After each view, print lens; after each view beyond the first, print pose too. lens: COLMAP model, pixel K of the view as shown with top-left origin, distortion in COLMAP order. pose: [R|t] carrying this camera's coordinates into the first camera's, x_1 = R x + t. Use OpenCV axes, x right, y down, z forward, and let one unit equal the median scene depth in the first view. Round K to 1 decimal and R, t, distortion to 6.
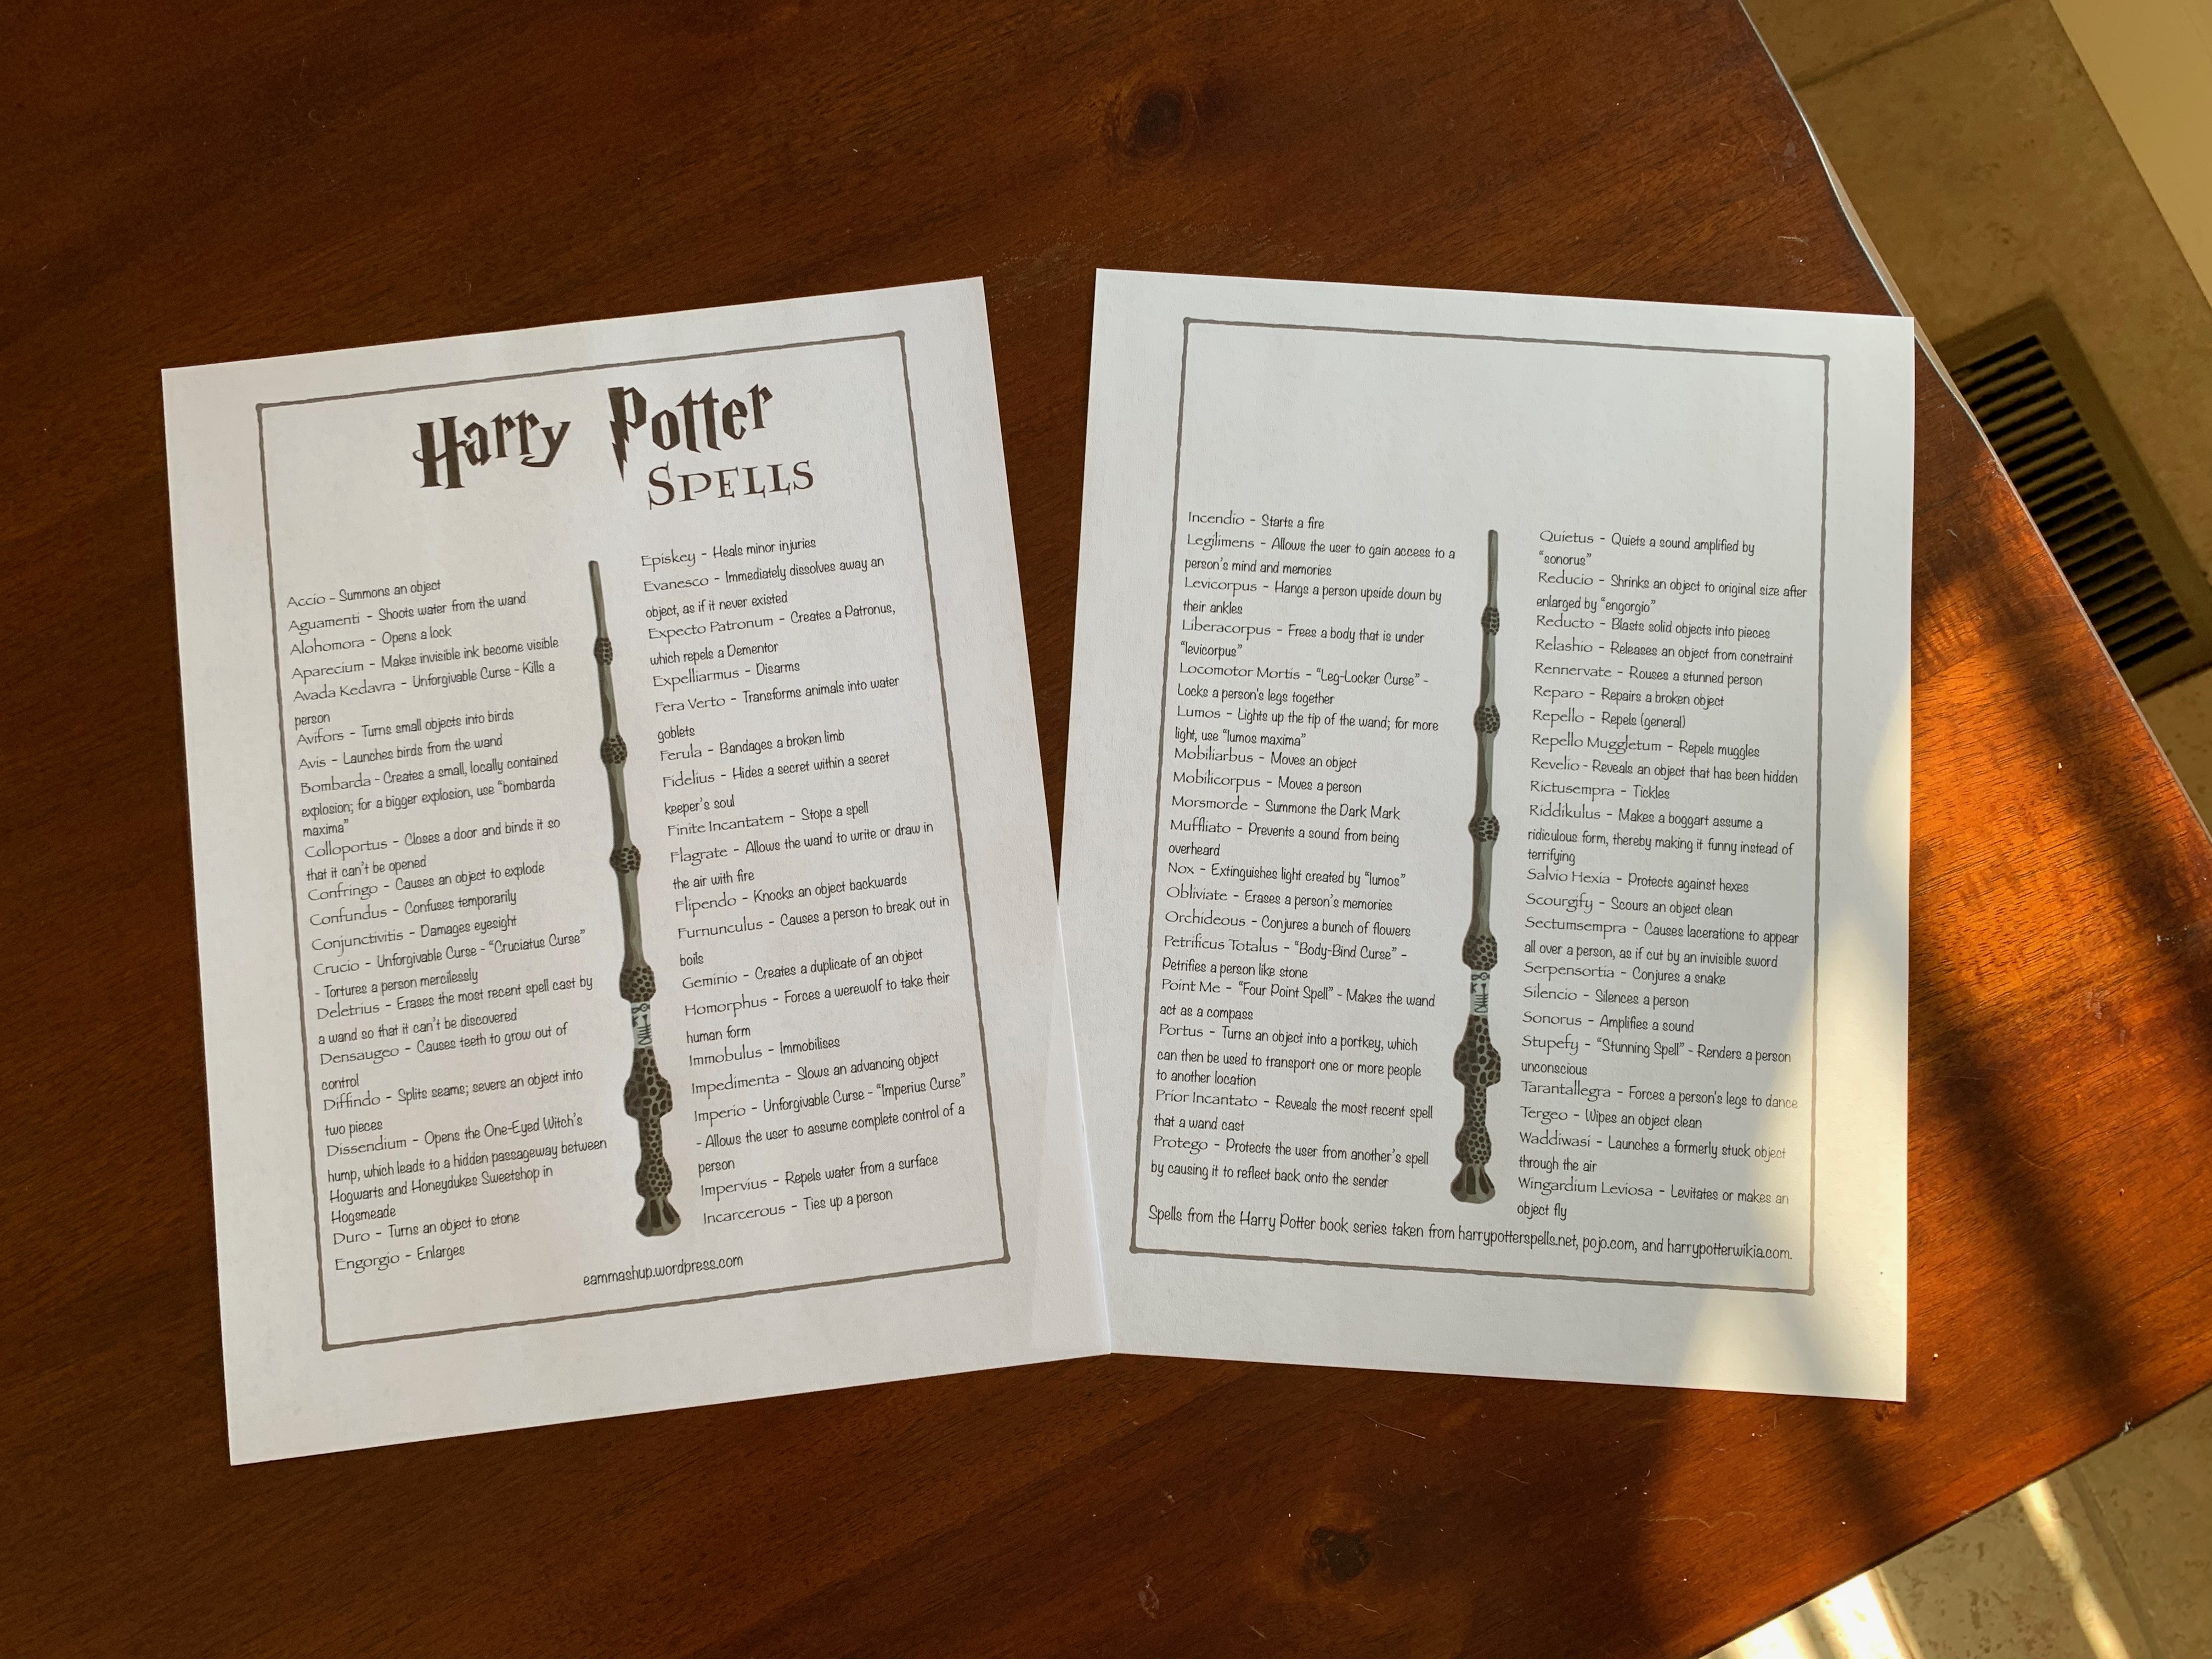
lens RADIAL K [[1632.2, 0, 1105.0], [0, 1632.2, 767.6], [0, 0, 1]] dist [-0.008647, 0.003169]
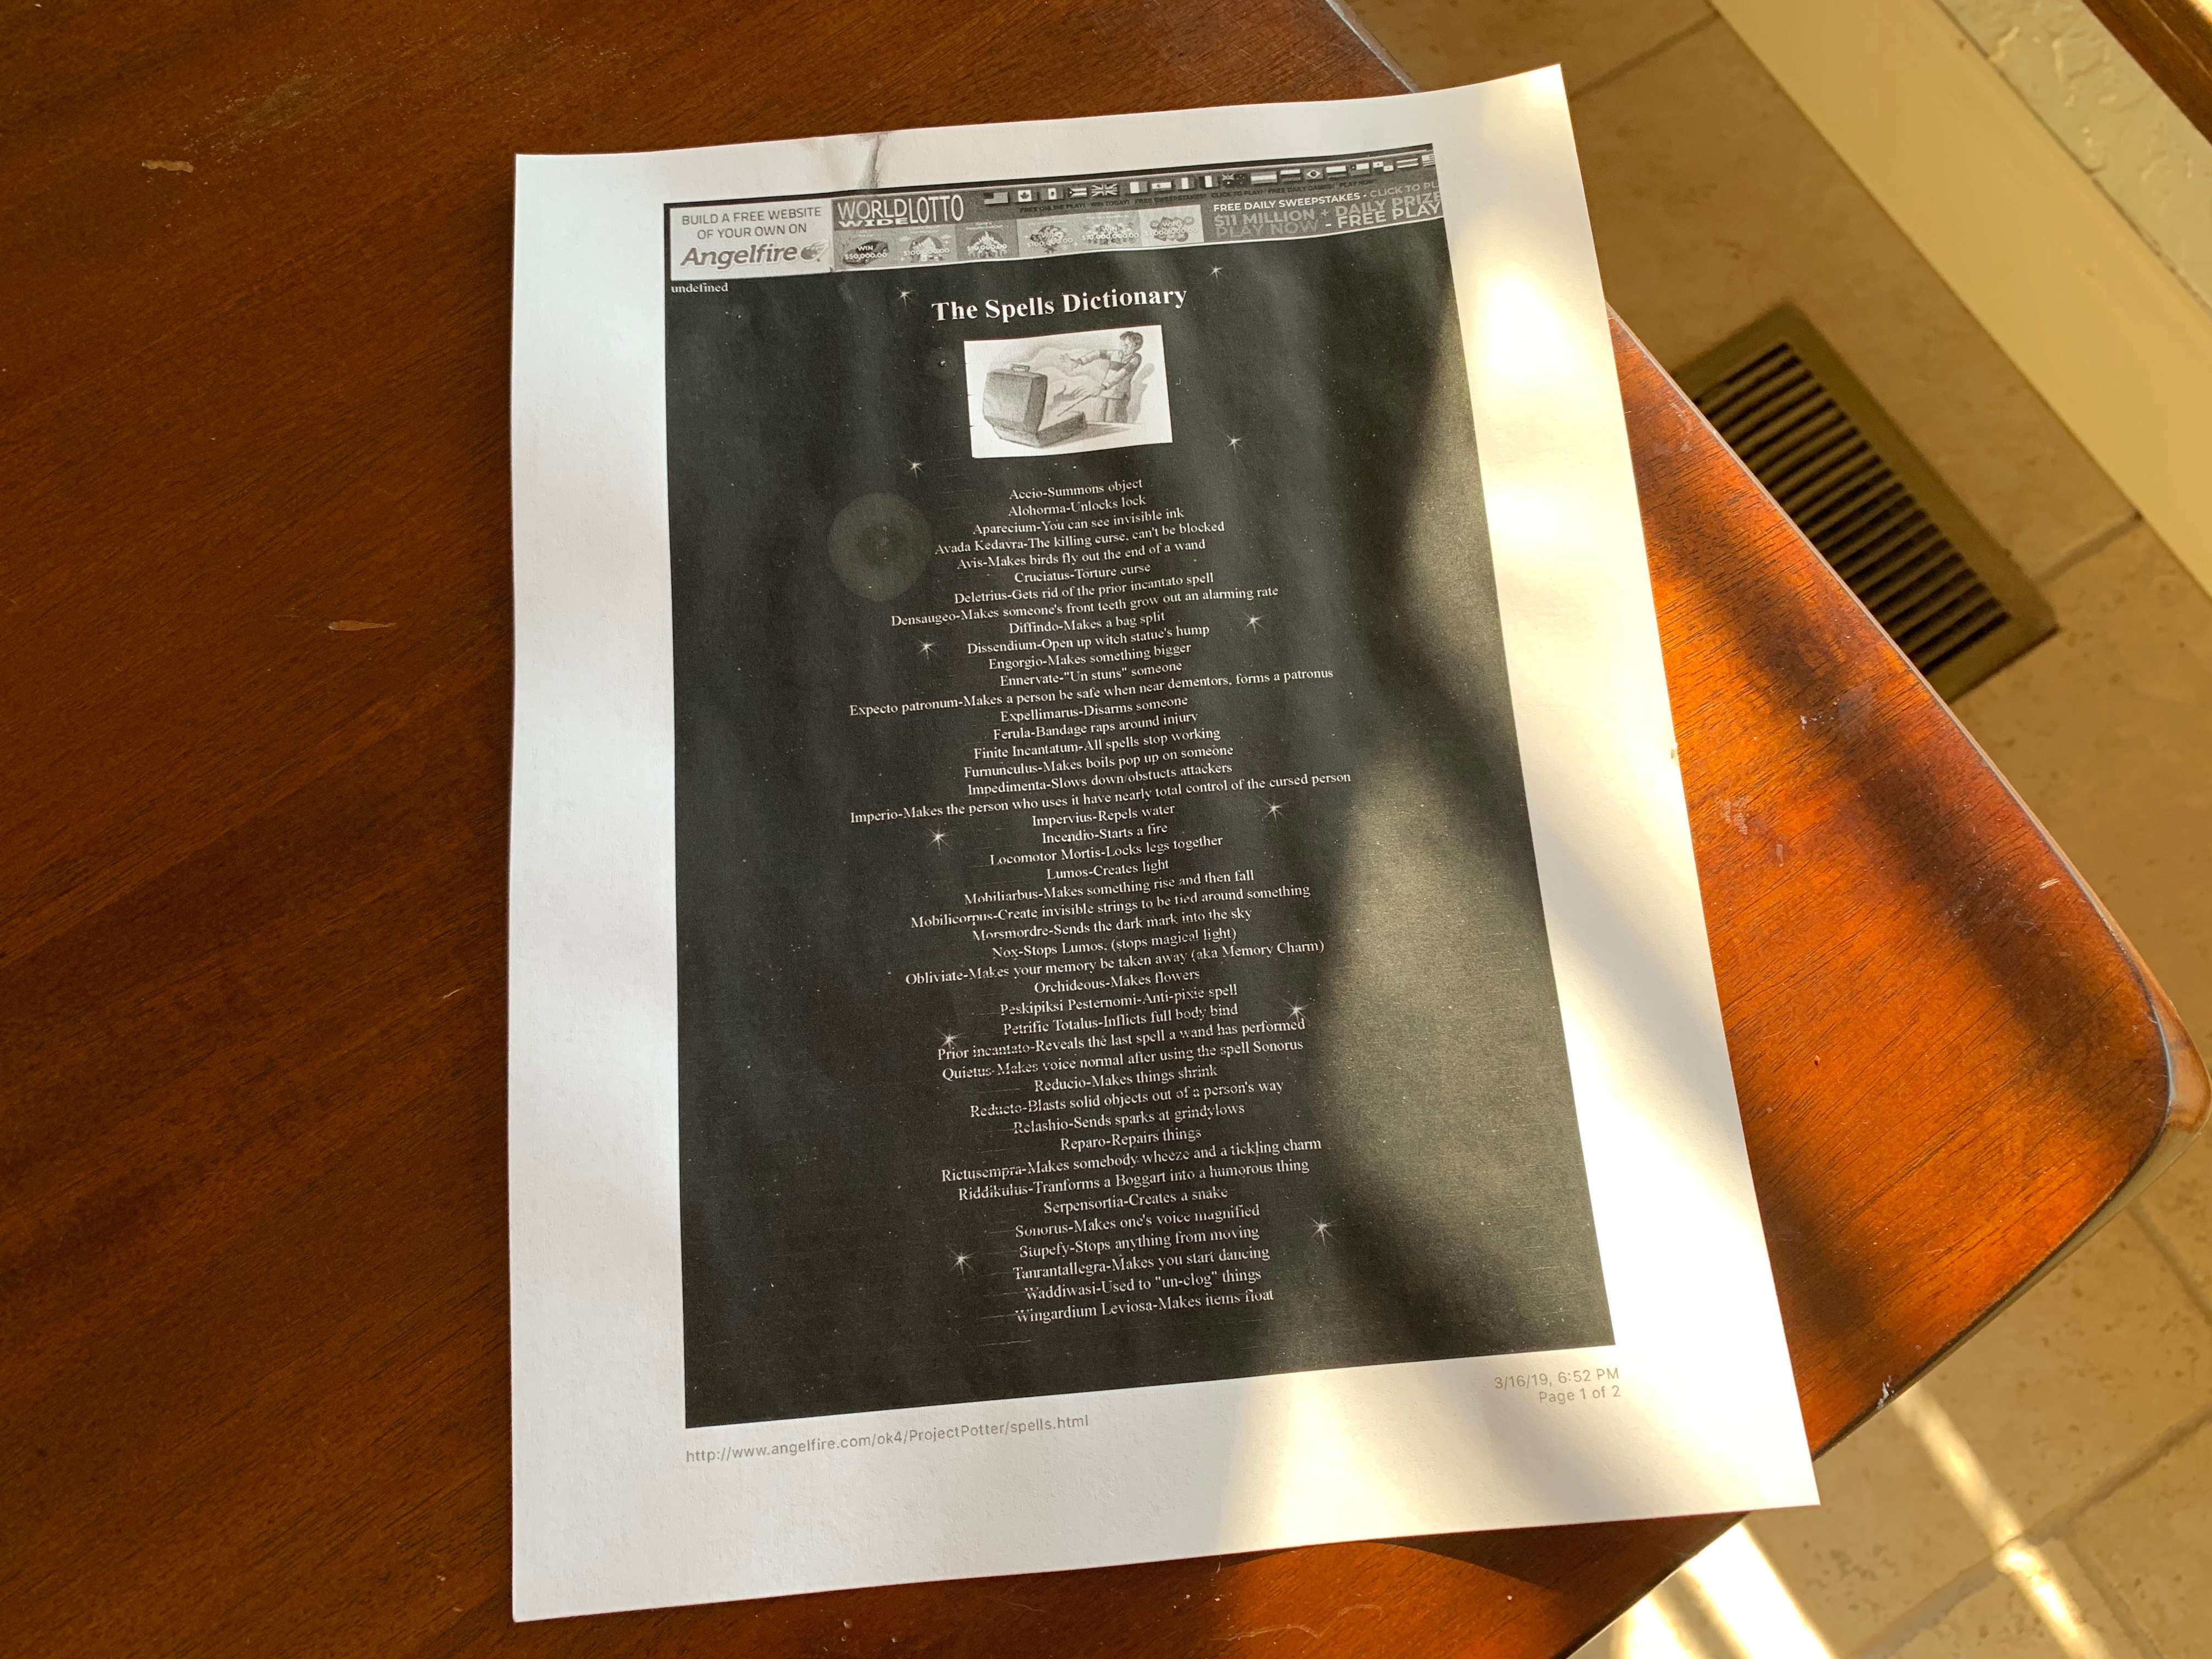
lens RADIAL K [[1632.2, 0, 1105.0], [0, 1632.2, 767.6], [0, 0, 1]] dist [-0.008647, 0.003169]
pose [[0.989343, -0.139839, 0.040570, 0.291306], [0.144253, 0.979225, -0.142508, 0.185495], [-0.019799, 0.146842, 0.988962, 0.261184]]
